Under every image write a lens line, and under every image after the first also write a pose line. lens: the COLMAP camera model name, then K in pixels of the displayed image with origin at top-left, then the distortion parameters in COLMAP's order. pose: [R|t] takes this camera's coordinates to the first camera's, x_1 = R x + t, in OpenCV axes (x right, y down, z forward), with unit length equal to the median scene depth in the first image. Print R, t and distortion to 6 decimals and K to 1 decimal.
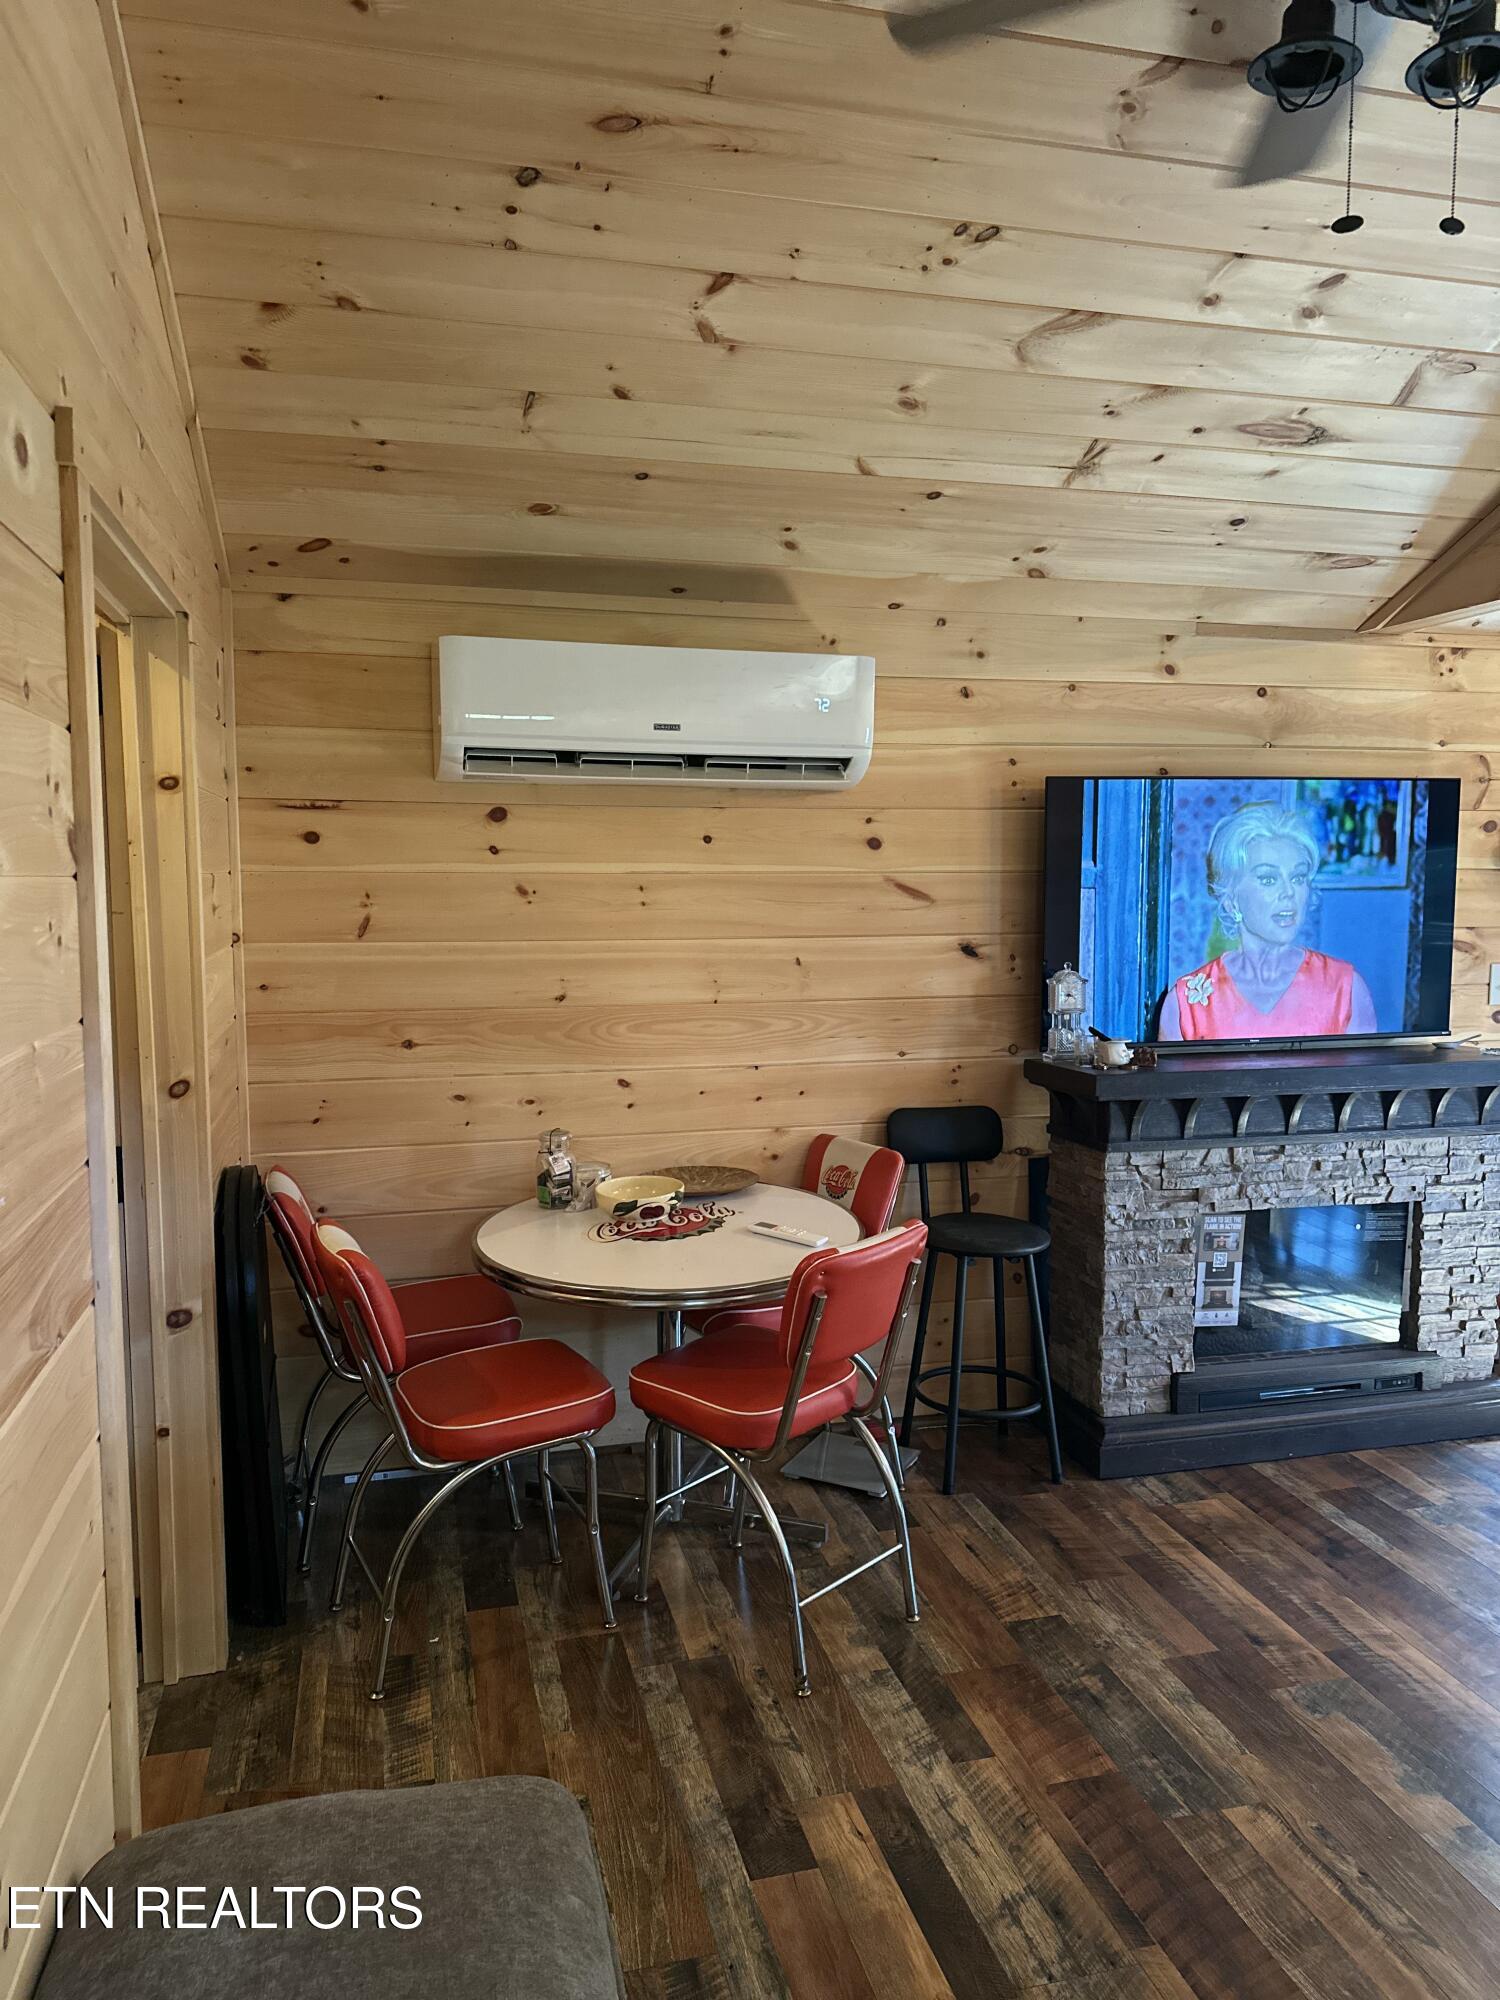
lens RADIAL K [[1393.6, 0, 737.7], [0, 1393.6, 1012.2], [0, 0, 1]] dist [0.107650, -0.165995]
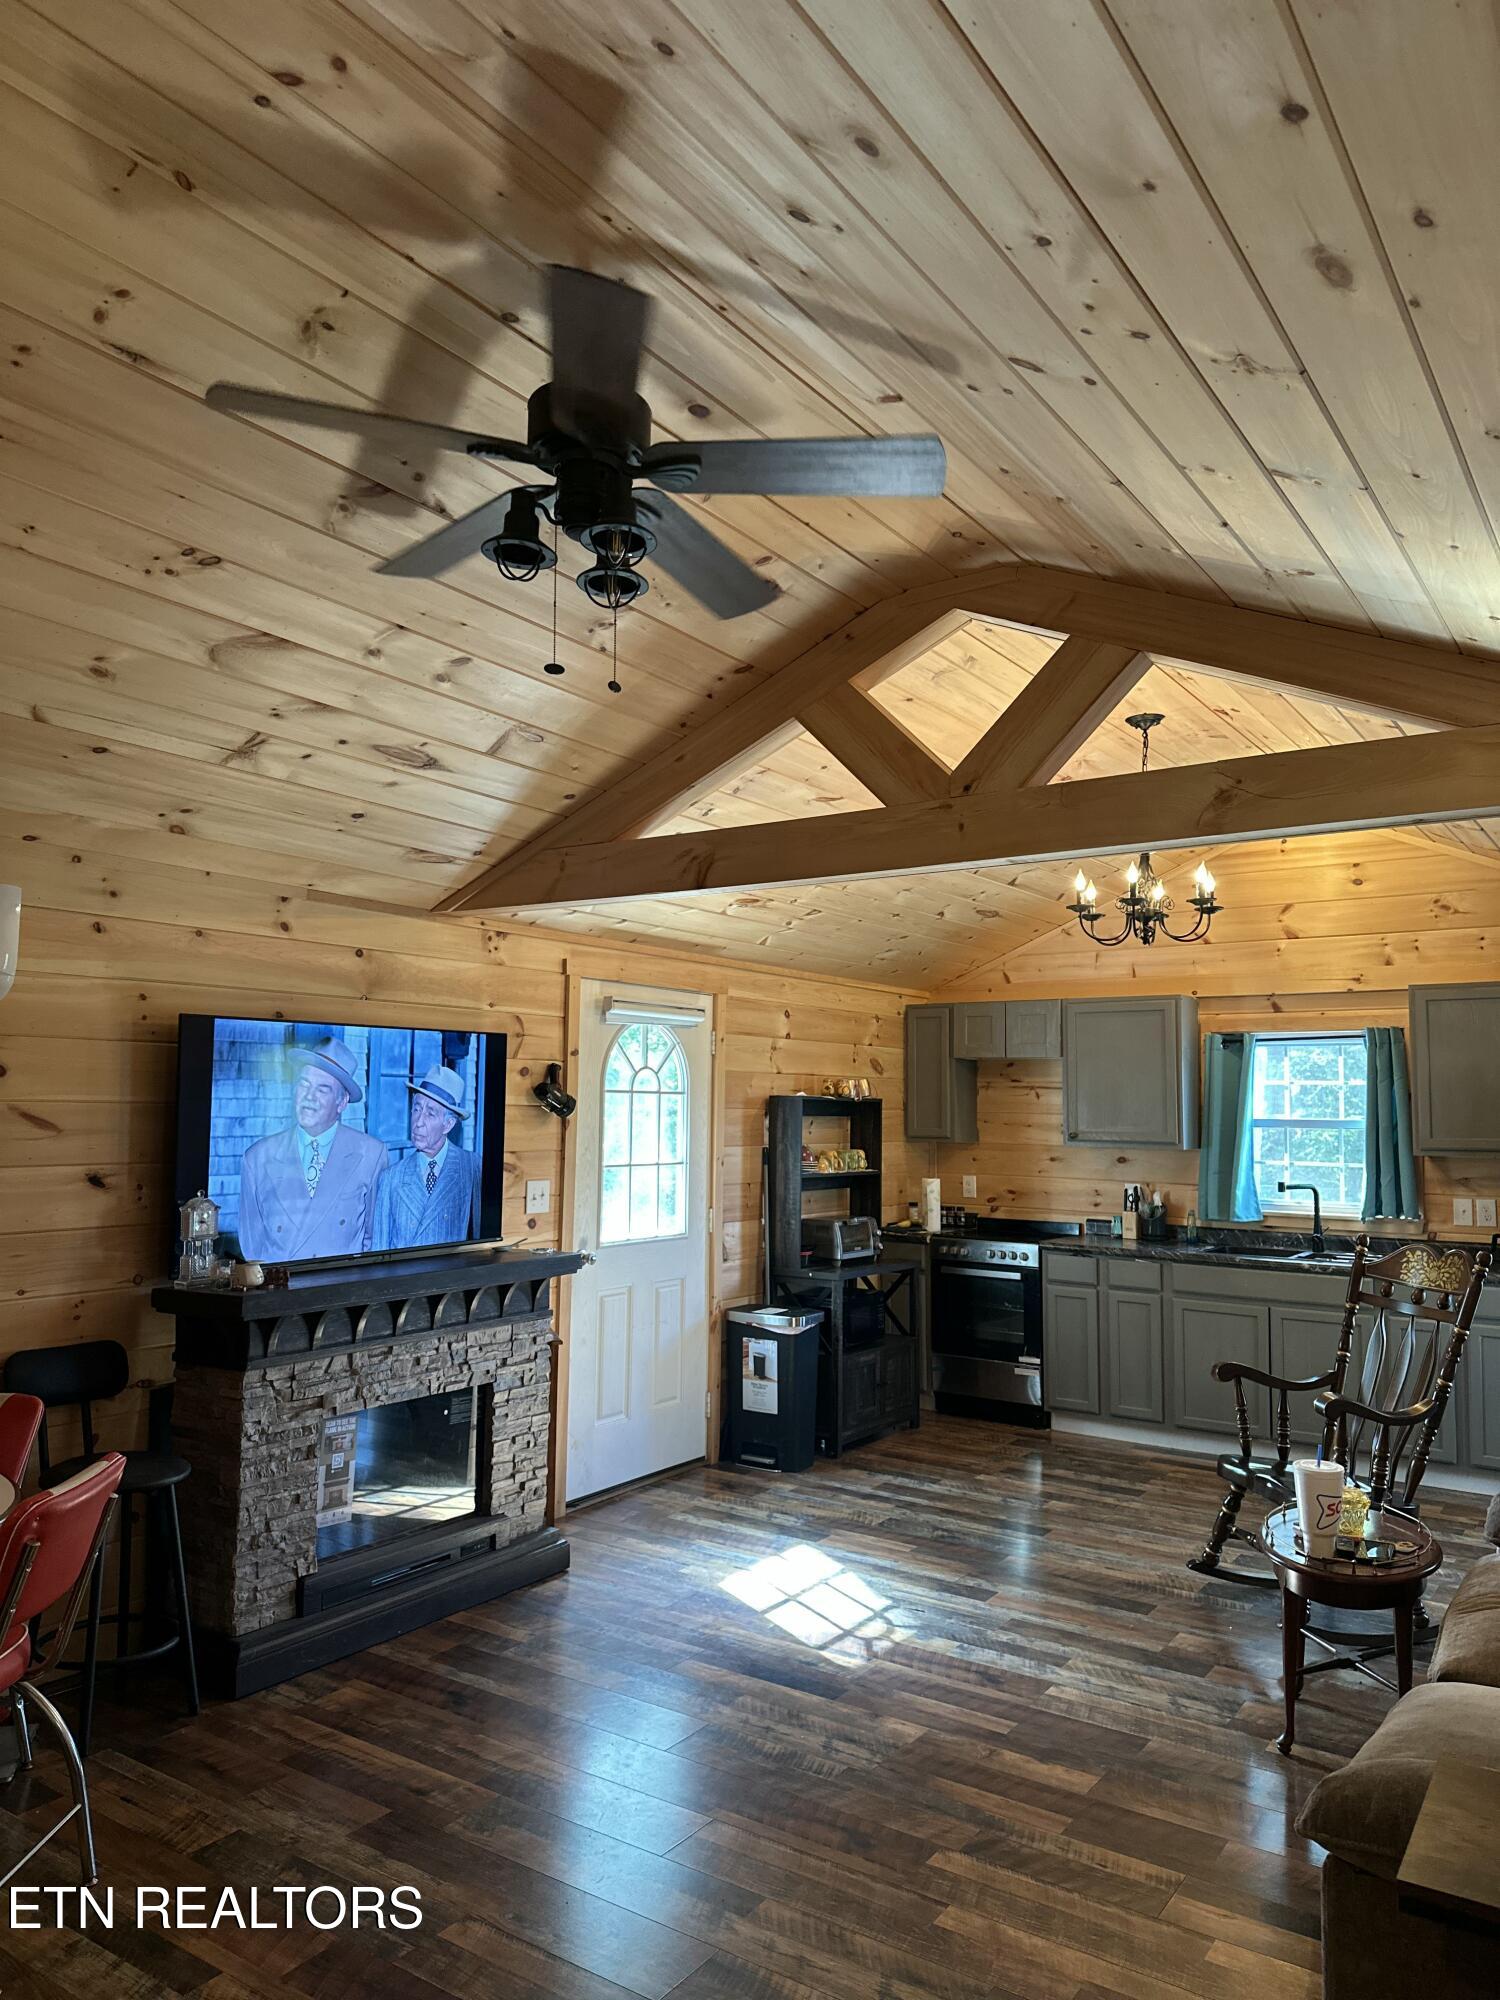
lens RADIAL K [[1390.0, 0, 752.6], [0, 1390.0, 1009.9], [0, 0, 1]] dist [0.183803, -0.365575]
pose [[0.747228, 0.057052, 0.662114, -0.169833], [0.051762, 0.988285, -0.143573, 0.004962], [-0.662549, 0.141554, 0.735521, -0.072313]]
